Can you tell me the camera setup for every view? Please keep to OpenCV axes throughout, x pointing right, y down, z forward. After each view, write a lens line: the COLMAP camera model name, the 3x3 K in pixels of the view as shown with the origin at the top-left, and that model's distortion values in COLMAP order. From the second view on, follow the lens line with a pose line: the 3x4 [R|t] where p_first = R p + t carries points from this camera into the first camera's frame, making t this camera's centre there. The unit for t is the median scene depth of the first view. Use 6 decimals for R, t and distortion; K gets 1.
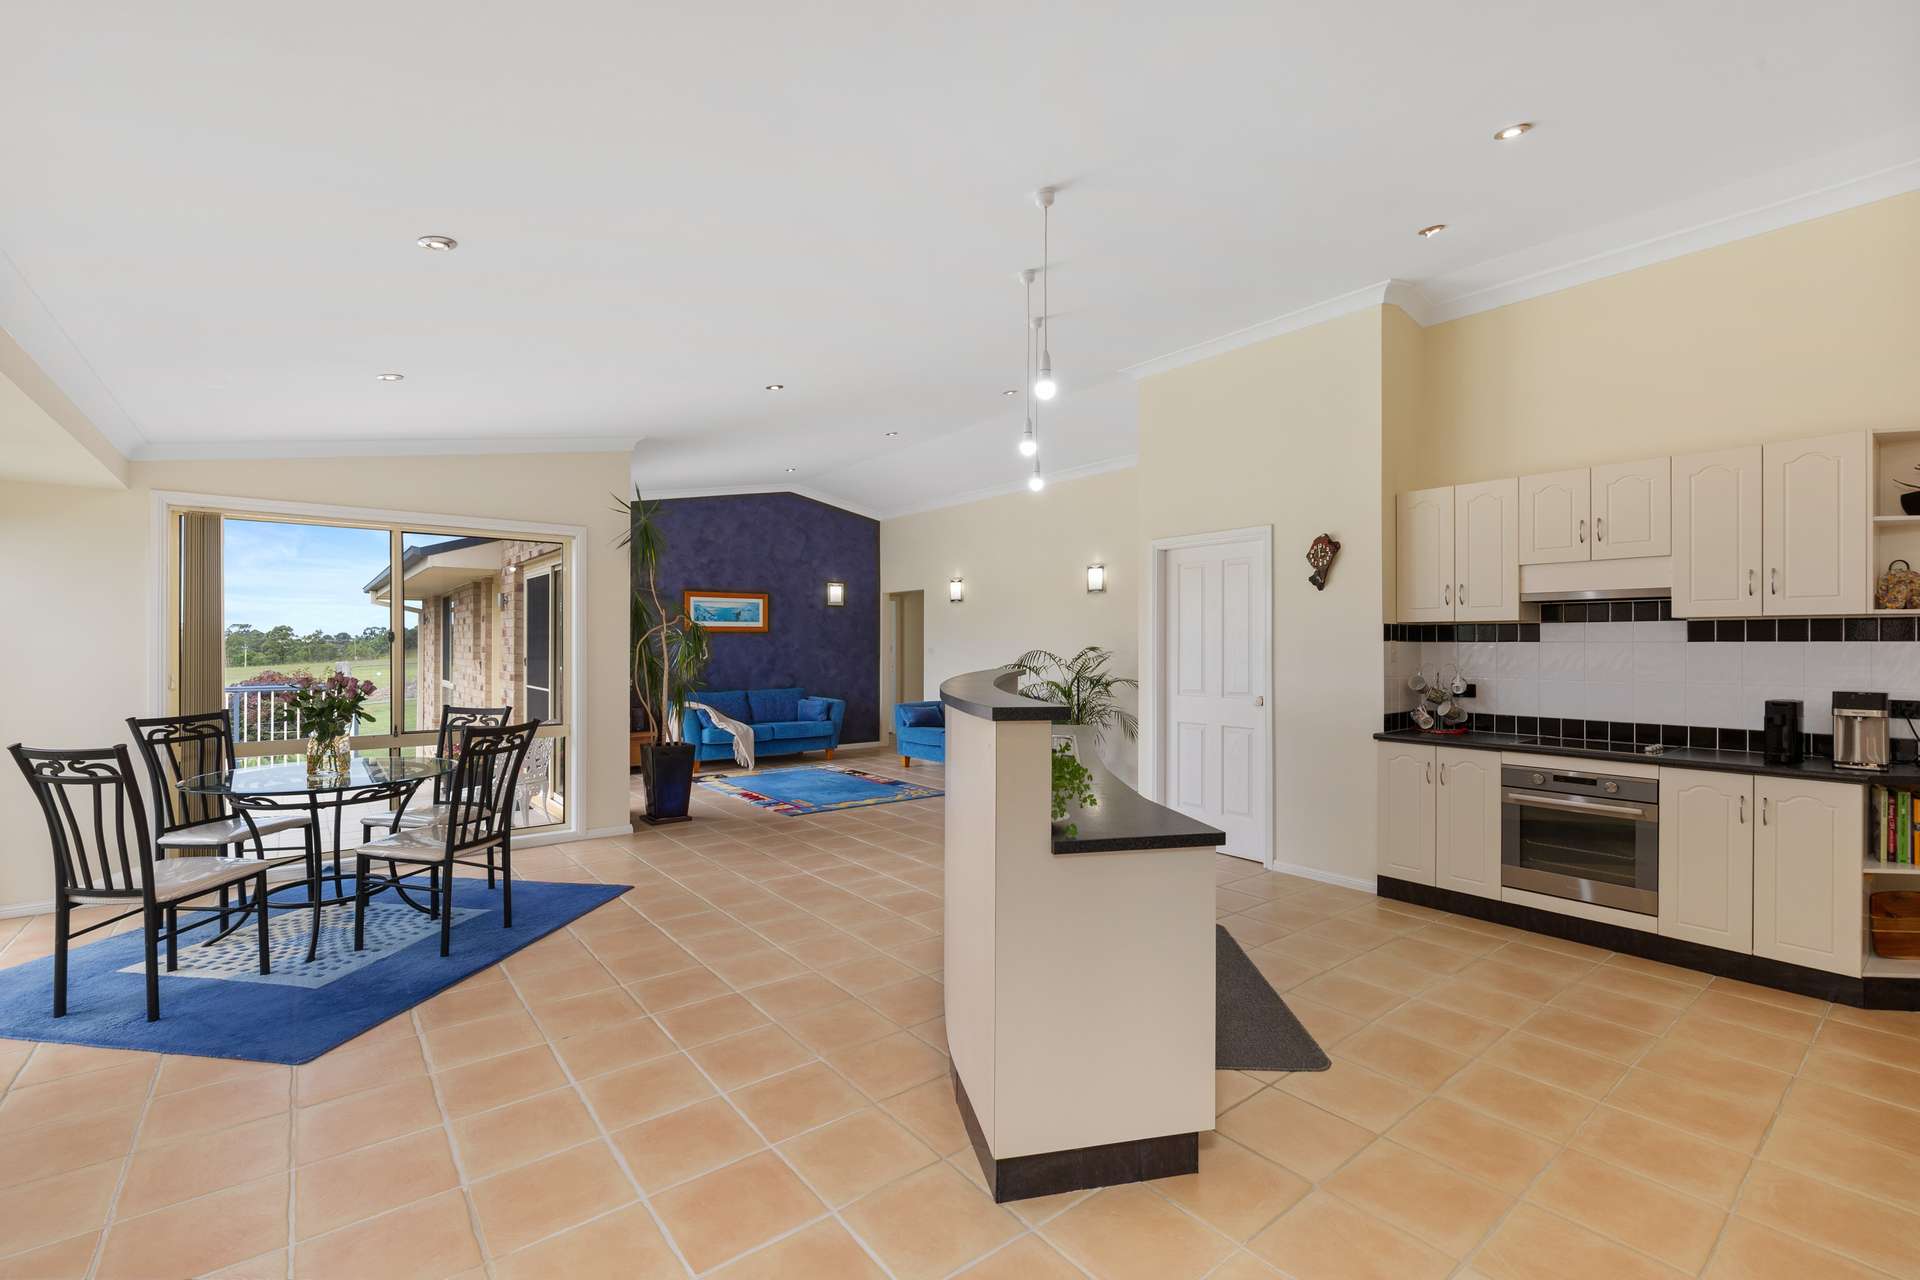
lens RADIAL K [[830.5, 0, 966.7], [0, 830.5, 645.1], [0, 0, 1]] dist [-0.000512, 0.000193]
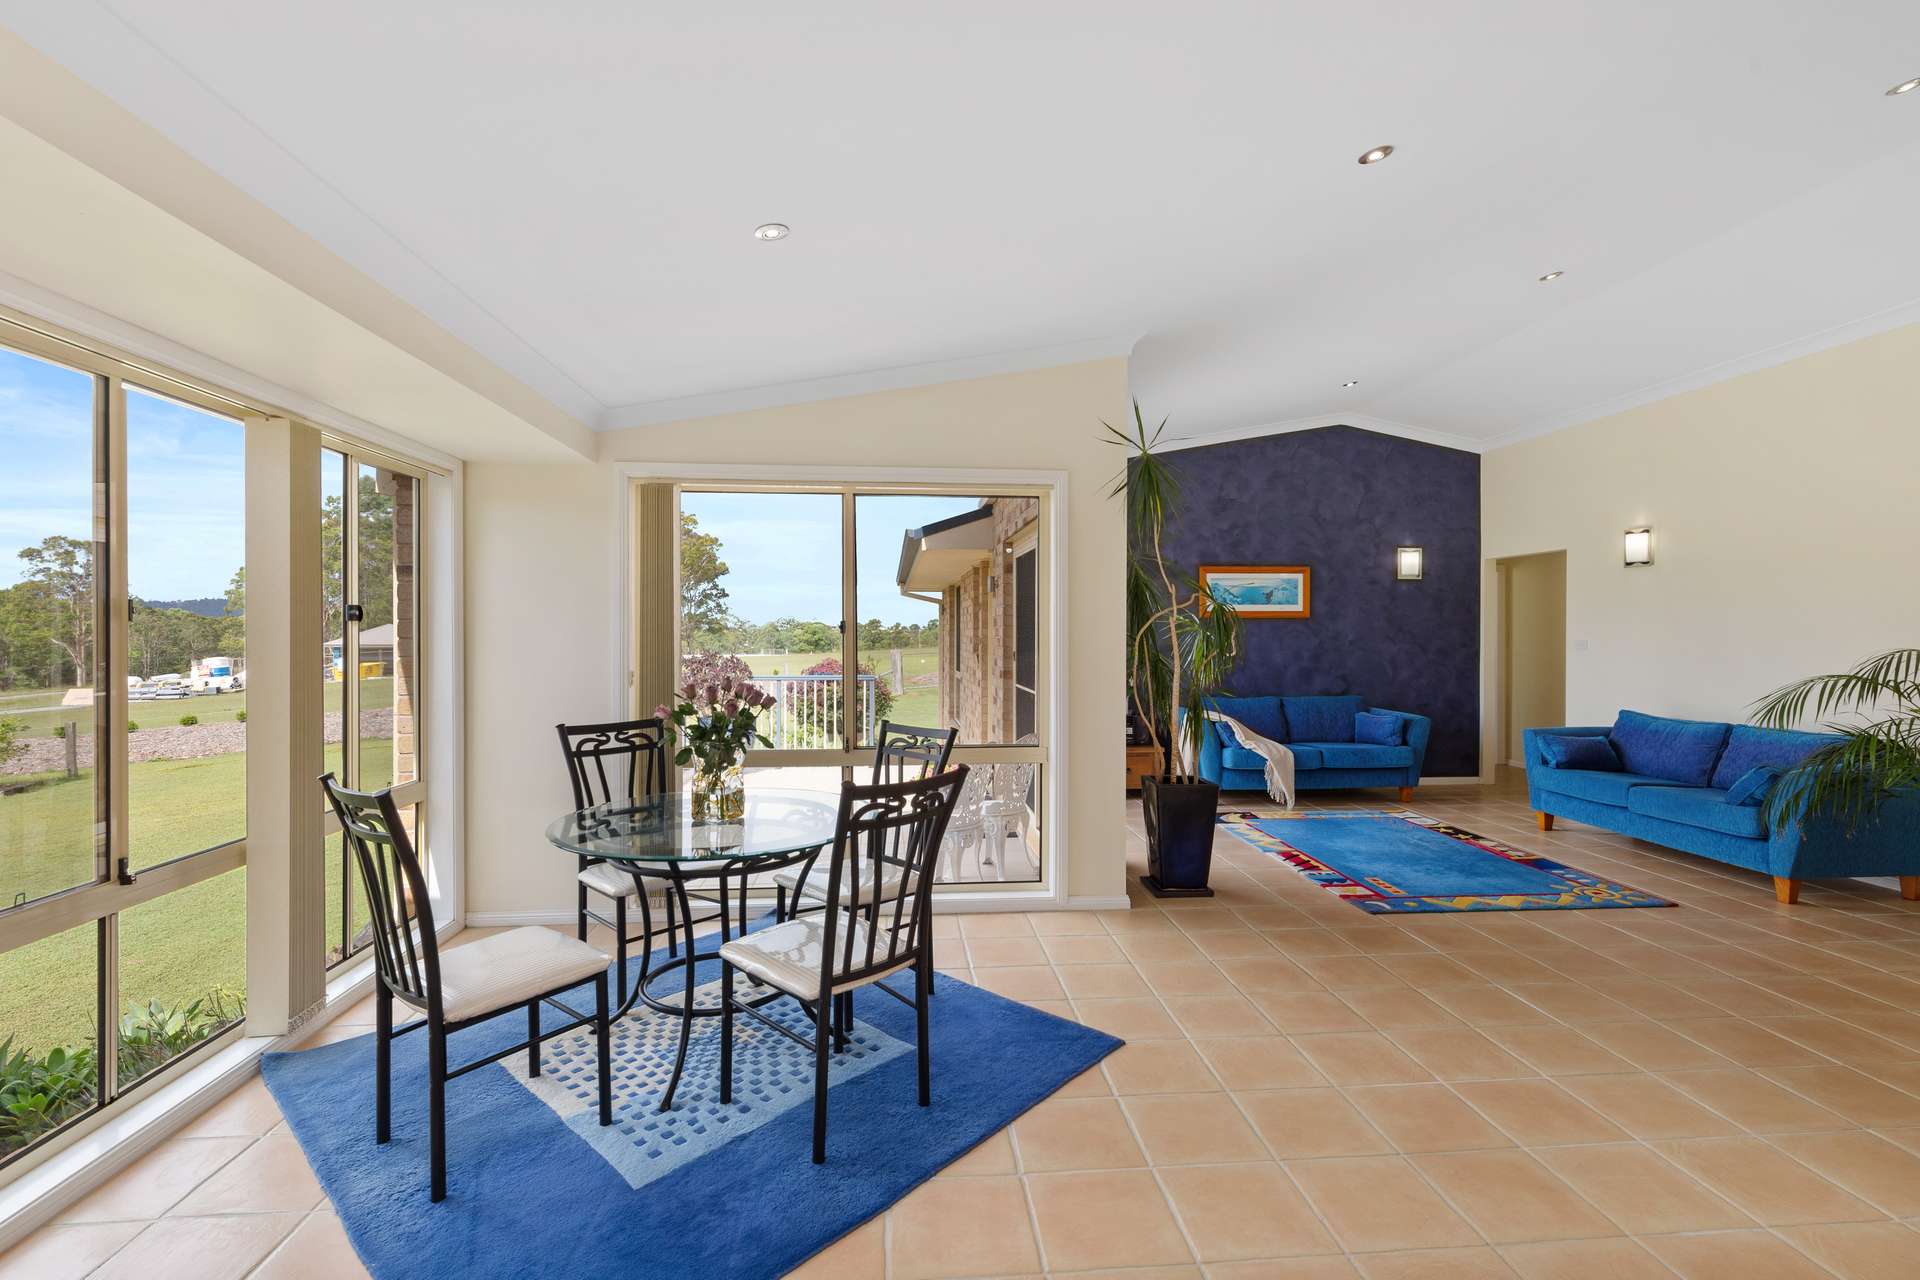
lens RADIAL K [[863.1, 0, 959.6], [0, 863.1, 637.9], [0, 0, 1]] dist [0.000109, -0.000148]
pose [[0.829572, 0.001944, -0.558396, -0.078349], [0.000331, 0.999992, 0.003973, -0.001480], [0.558399, -0.003481, 0.829565, 0.214534]]
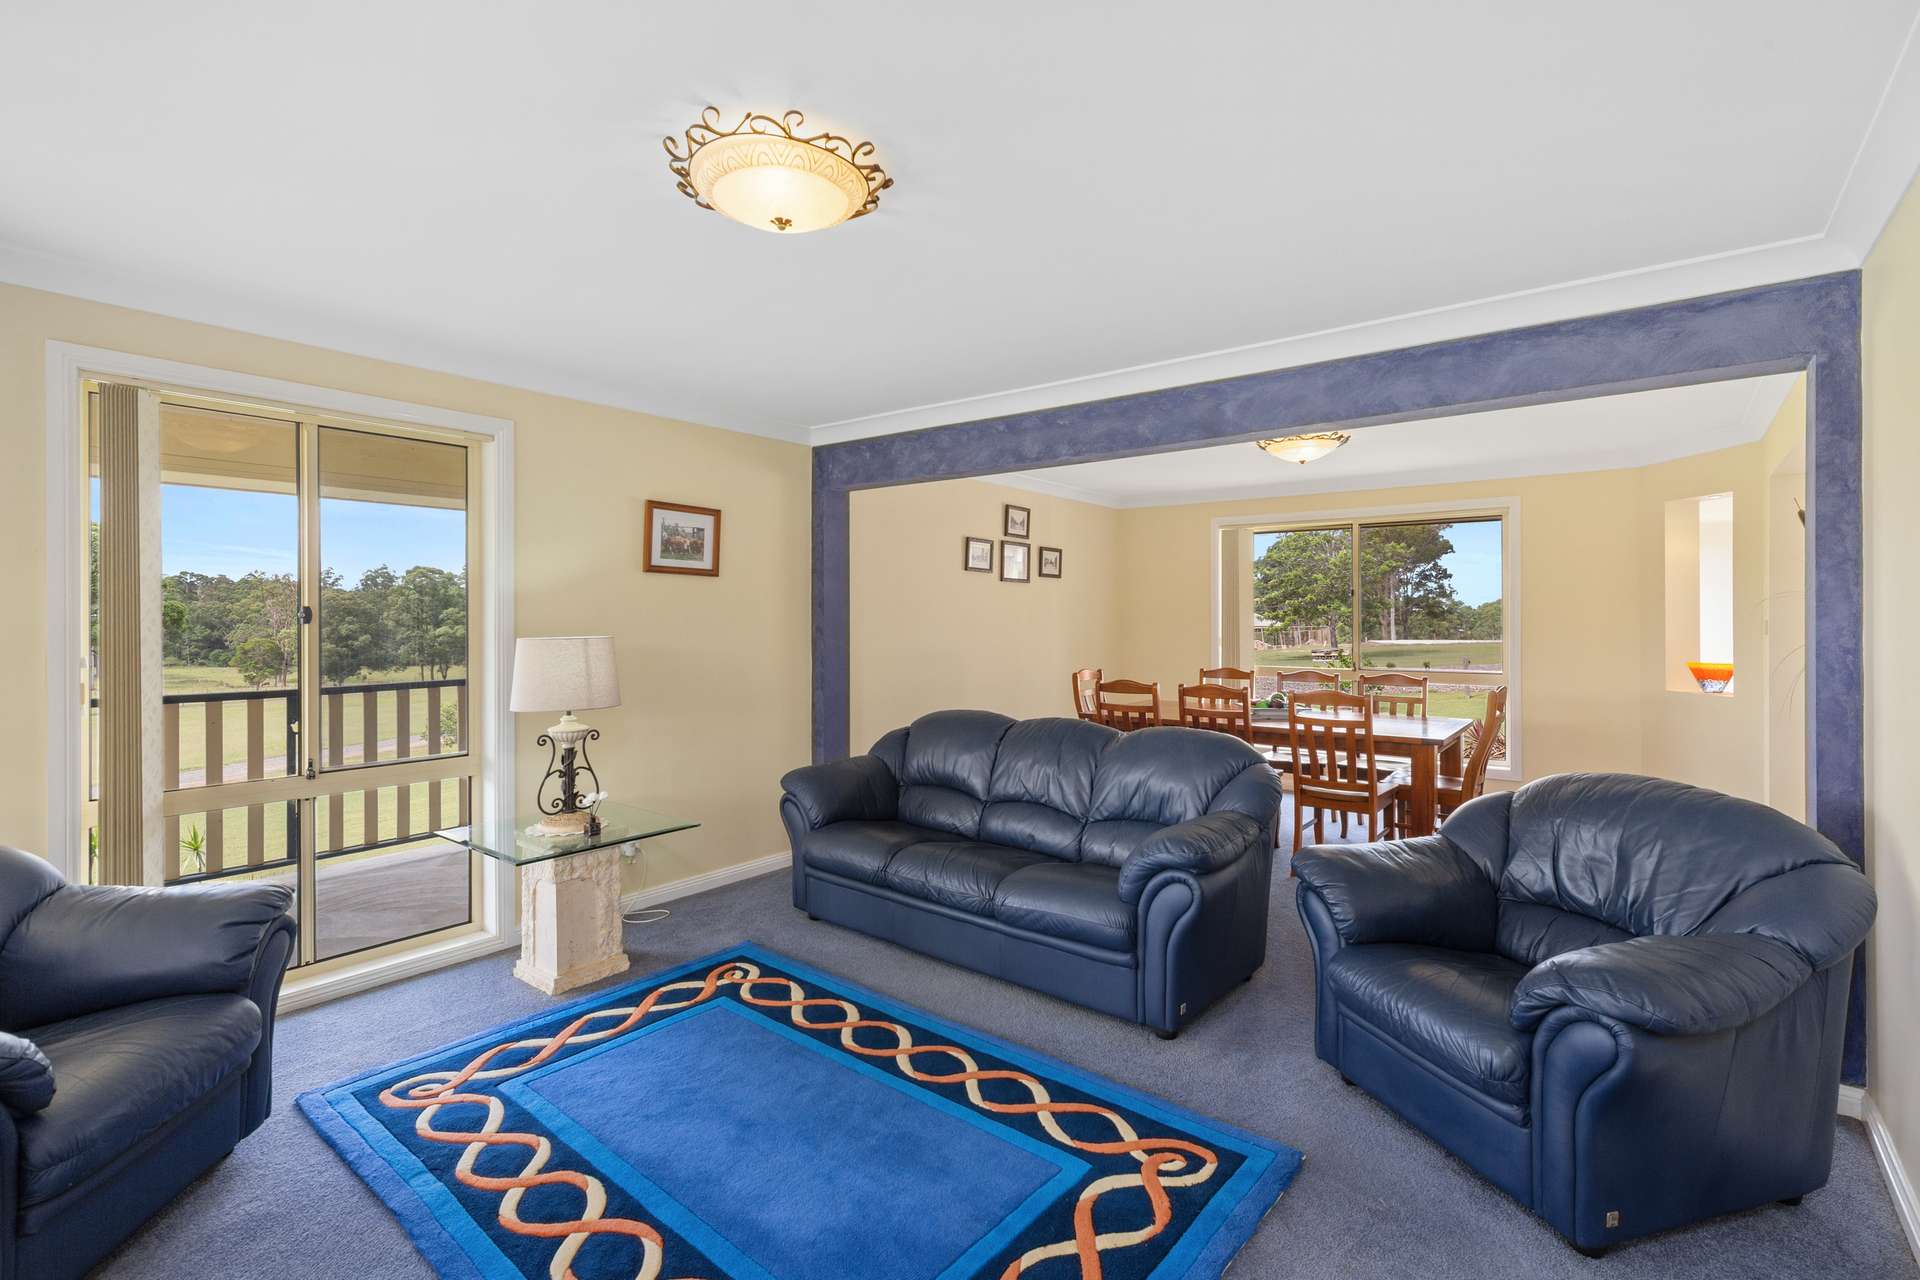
lens RADIAL K [[863.1, 0, 959.6], [0, 863.1, 637.9], [0, 0, 1]] dist [0.000109, -0.000148]
pose [[0.210177, 0.019159, -0.977476, 0.136050], [0.003902, 0.999784, 0.020436, 0.000149], [0.977656, -0.008109, 0.210057, -0.407824]]
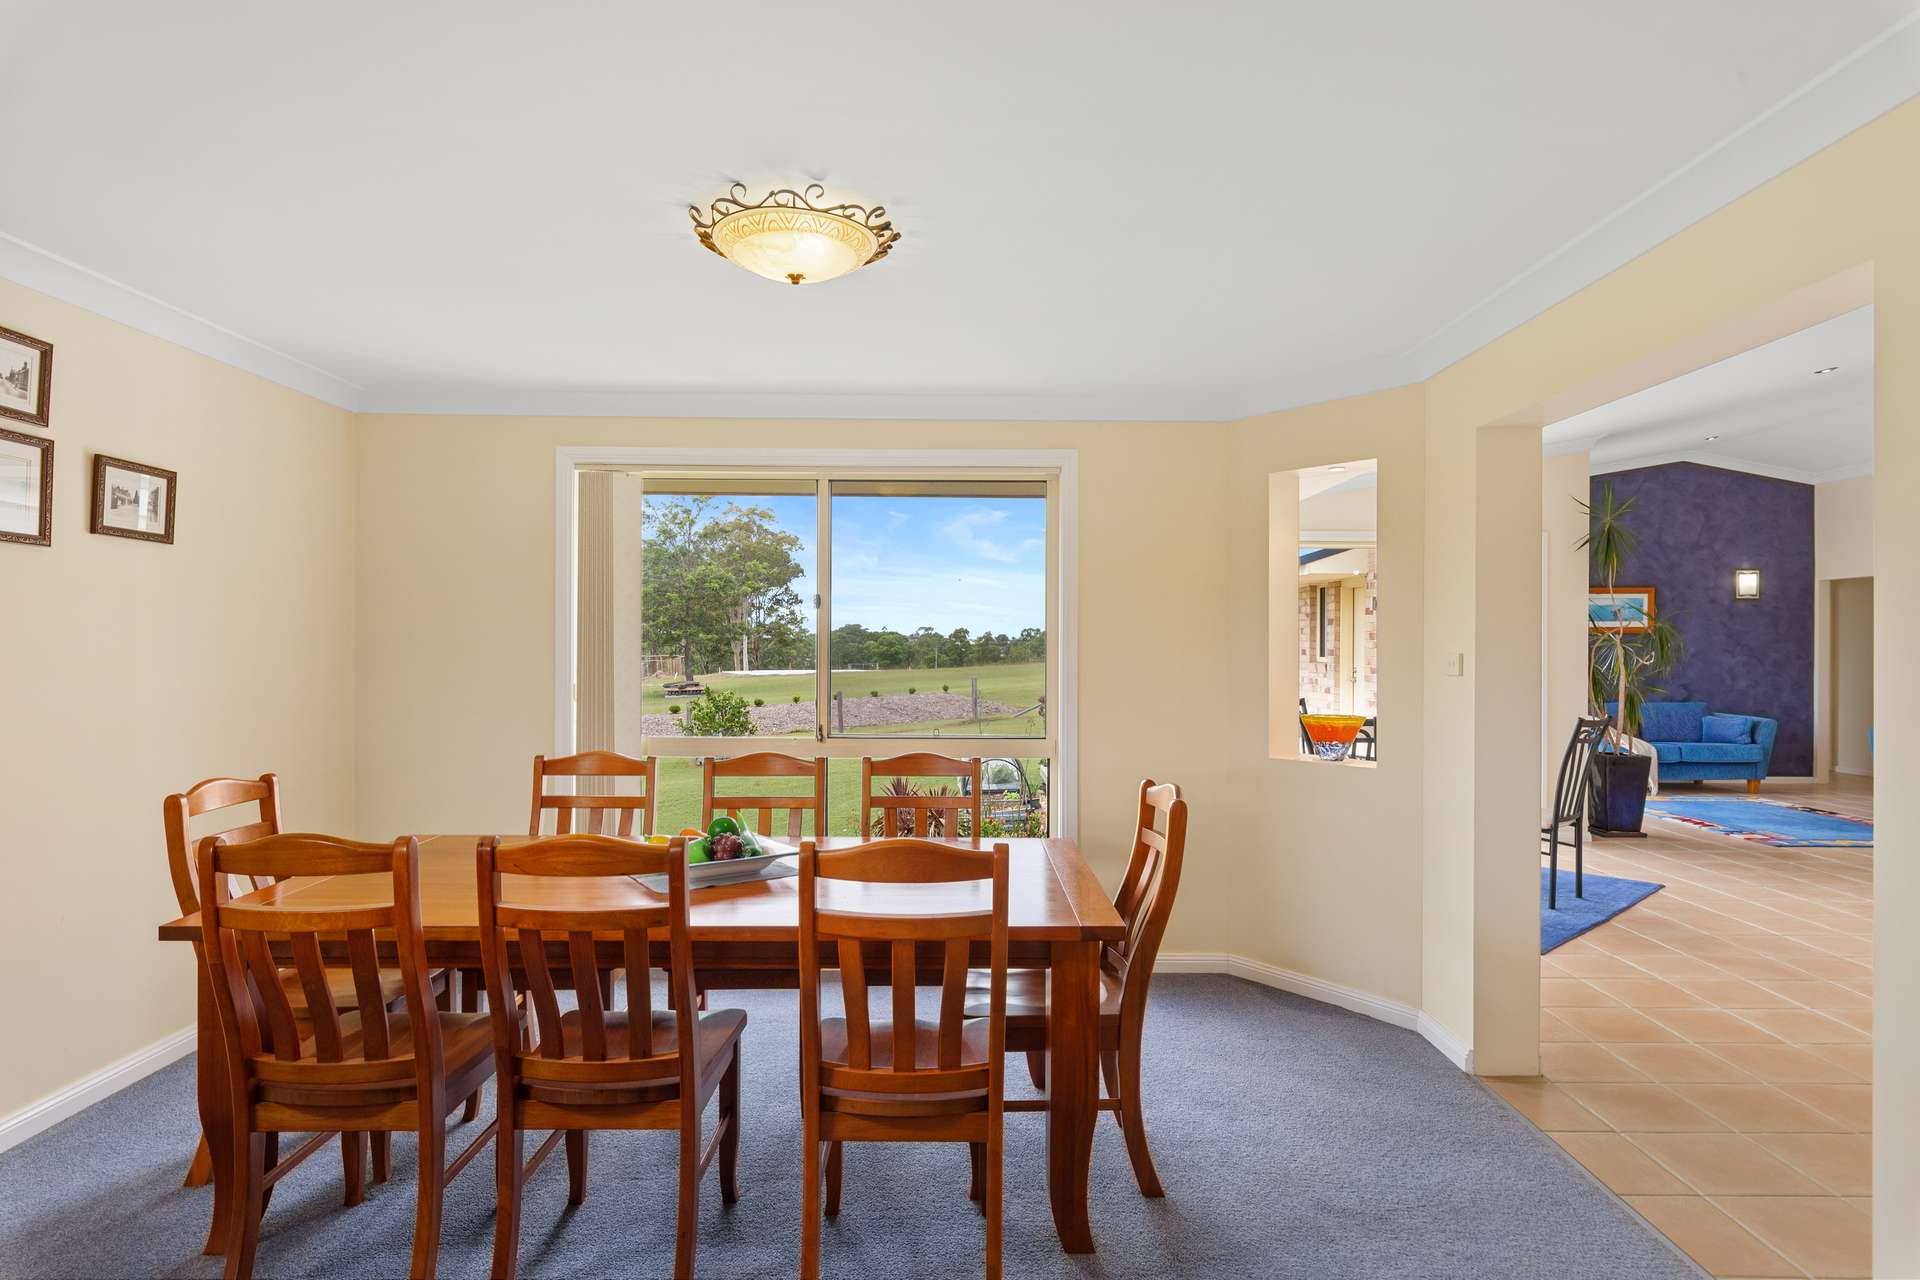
lens RADIAL K [[1034.9, 0, 961.2], [0, 1034.9, 645.0], [0, 0, 1]] dist [0.000119, -0.001300]
pose [[0.773975, 0.000387, -0.633217, -0.135607], [-0.002117, 0.999996, -0.001976, -0.000566], [0.633213, 0.002869, 0.773972, -0.269807]]
